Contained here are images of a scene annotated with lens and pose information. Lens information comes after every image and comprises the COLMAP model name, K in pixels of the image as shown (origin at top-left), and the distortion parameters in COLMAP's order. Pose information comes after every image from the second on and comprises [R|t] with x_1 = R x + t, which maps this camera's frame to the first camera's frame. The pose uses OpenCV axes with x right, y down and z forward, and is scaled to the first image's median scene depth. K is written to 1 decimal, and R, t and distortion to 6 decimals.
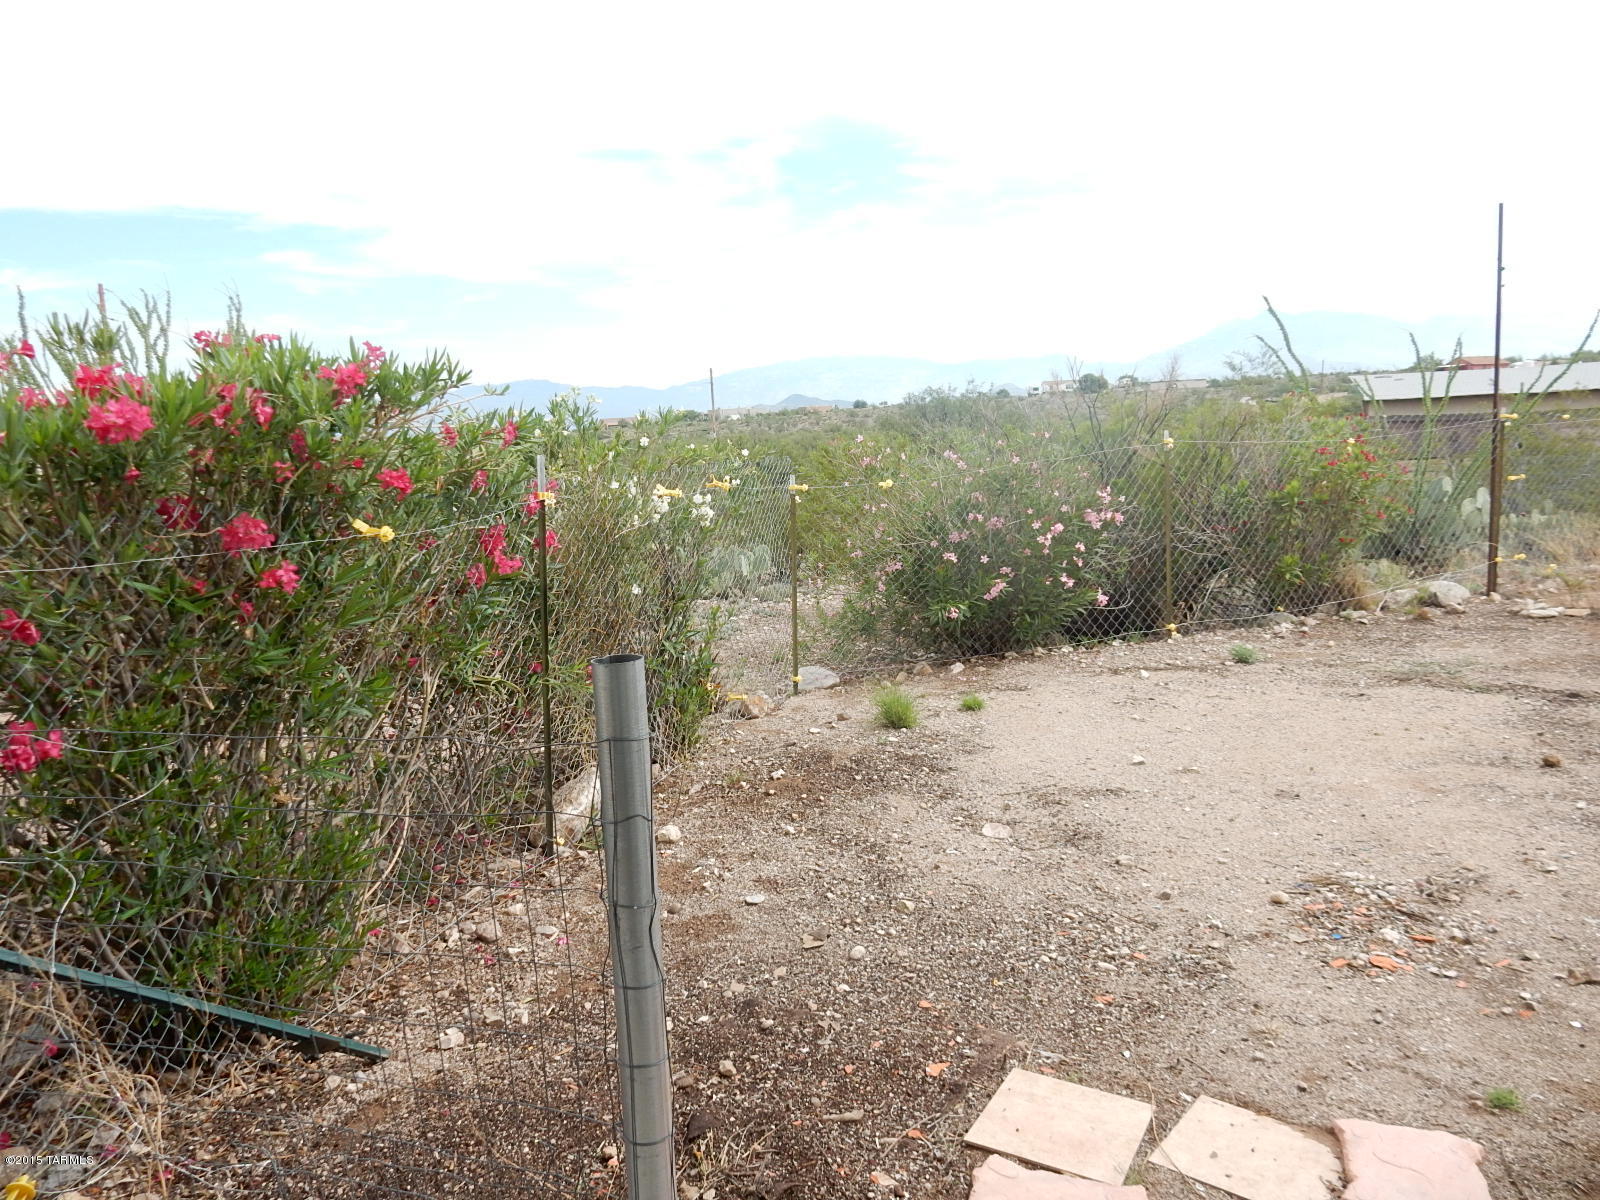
lens RADIAL K [[1190.7, 0, 800.0], [0, 1190.7, 600.0], [0, 0, 1]] dist [-0.007858, 0.028492]
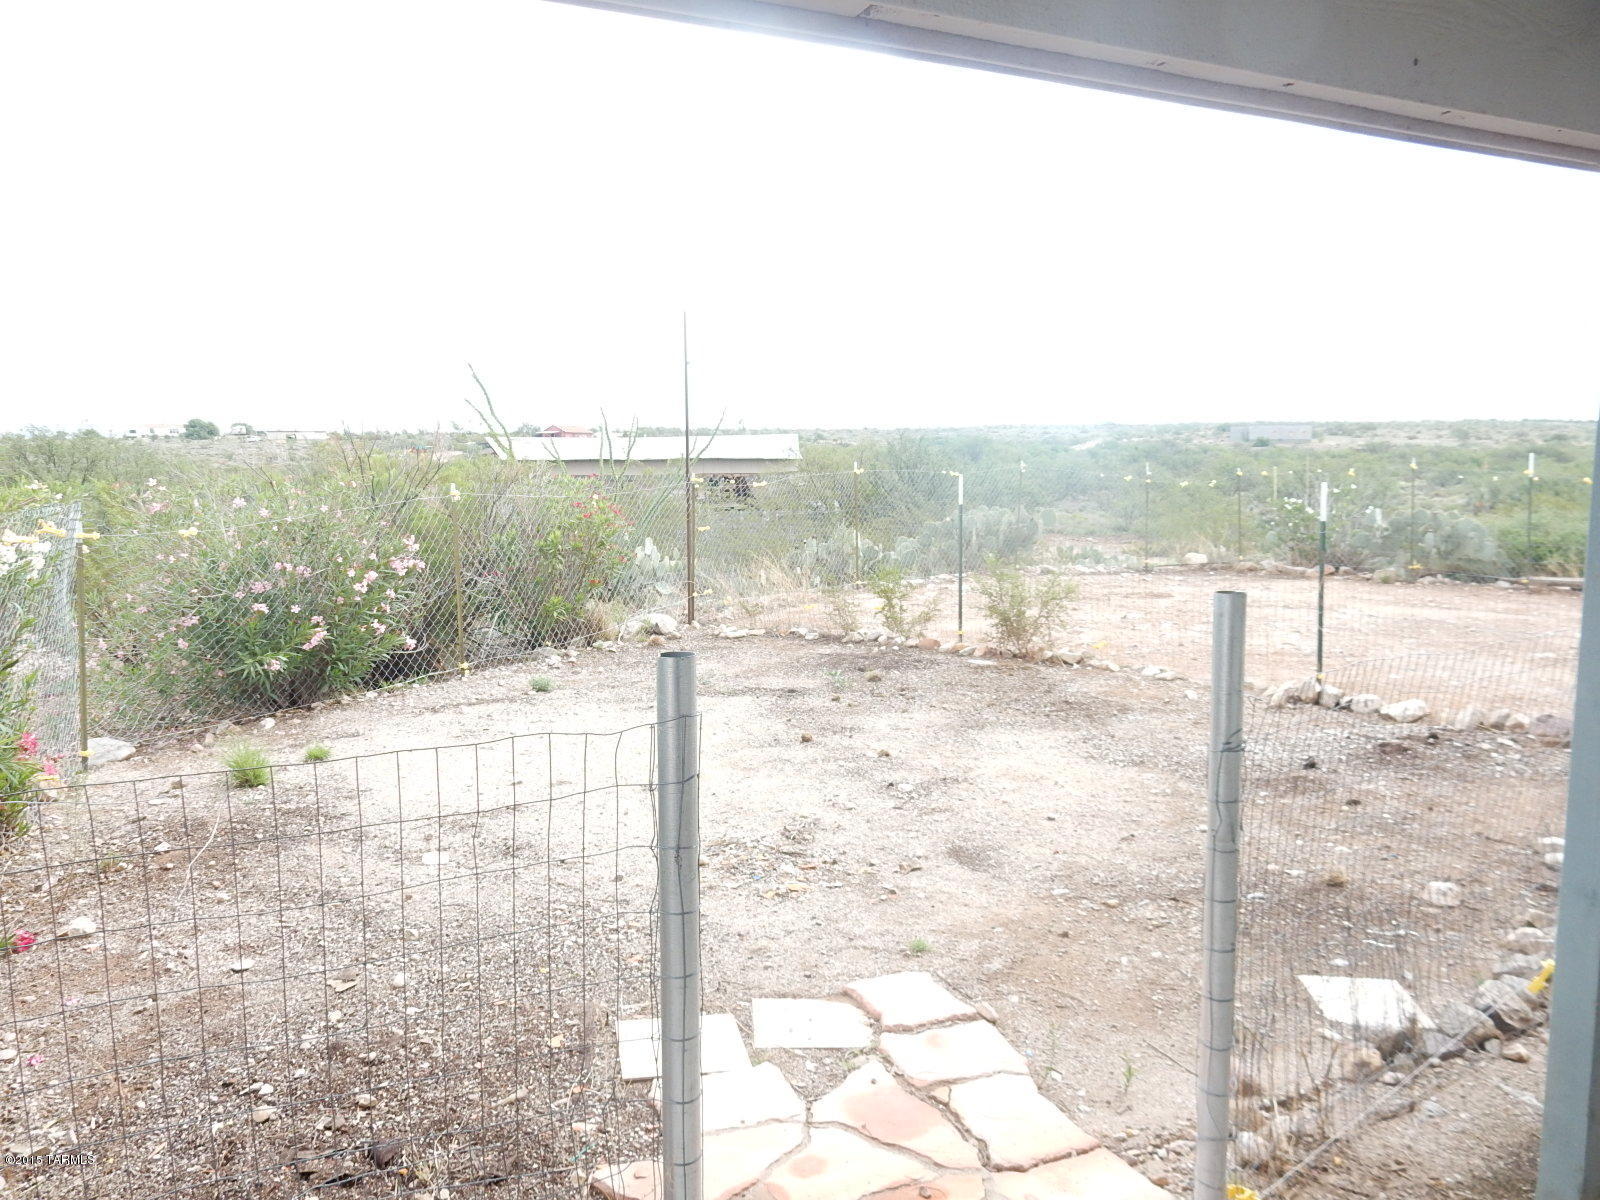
lens RADIAL K [[1190.7, 0, 800.0], [0, 1190.7, 600.0], [0, 0, 1]] dist [-0.007858, 0.028492]
pose [[0.753325, -0.035009, 0.656716, -0.180351], [0.064069, 0.997739, -0.020307, 0.005067], [-0.654520, 0.057373, 0.753864, -0.012795]]
